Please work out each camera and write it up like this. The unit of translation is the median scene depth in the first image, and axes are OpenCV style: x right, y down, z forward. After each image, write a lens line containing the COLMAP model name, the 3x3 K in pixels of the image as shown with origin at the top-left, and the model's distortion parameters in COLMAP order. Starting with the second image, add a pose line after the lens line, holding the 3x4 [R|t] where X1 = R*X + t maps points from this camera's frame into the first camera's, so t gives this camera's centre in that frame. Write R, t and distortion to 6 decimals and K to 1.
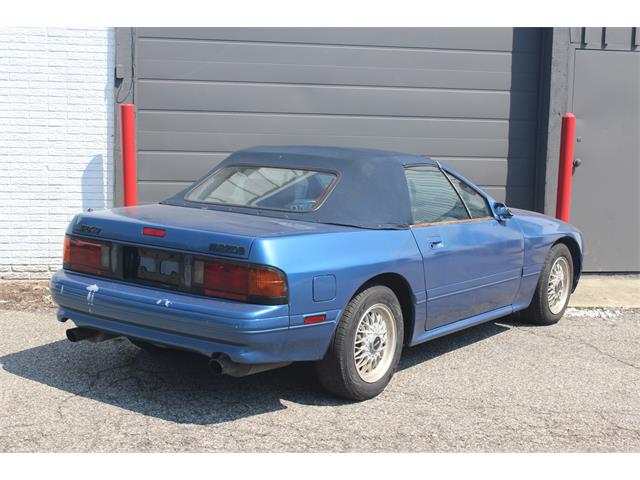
lens RADIAL K [[1002.6, 0, 320.0], [0, 1002.6, 240.0], [0, 0, 1]] dist [-0.019512, -0.049702]
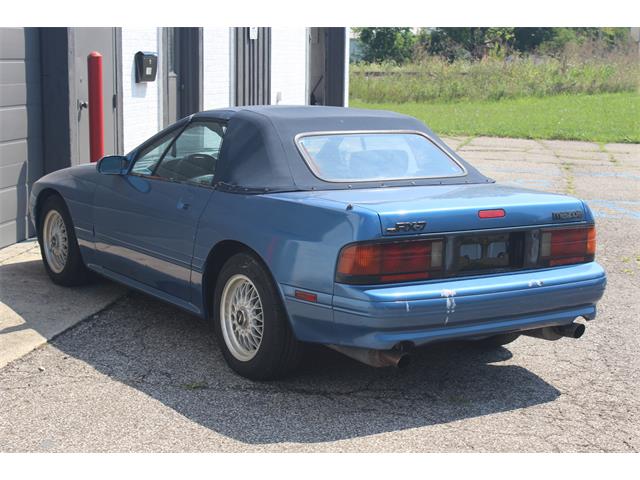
lens RADIAL K [[1136.0, 0, 320.0], [0, 1136.0, 240.0], [0, 0, 1]] dist [0.019580, -0.014012]
pose [[0.358740, -0.170833, 0.917672, -0.946322], [0.106058, 0.984203, 0.141758, -0.118747], [-0.927393, 0.046472, 0.371192, 0.619225]]
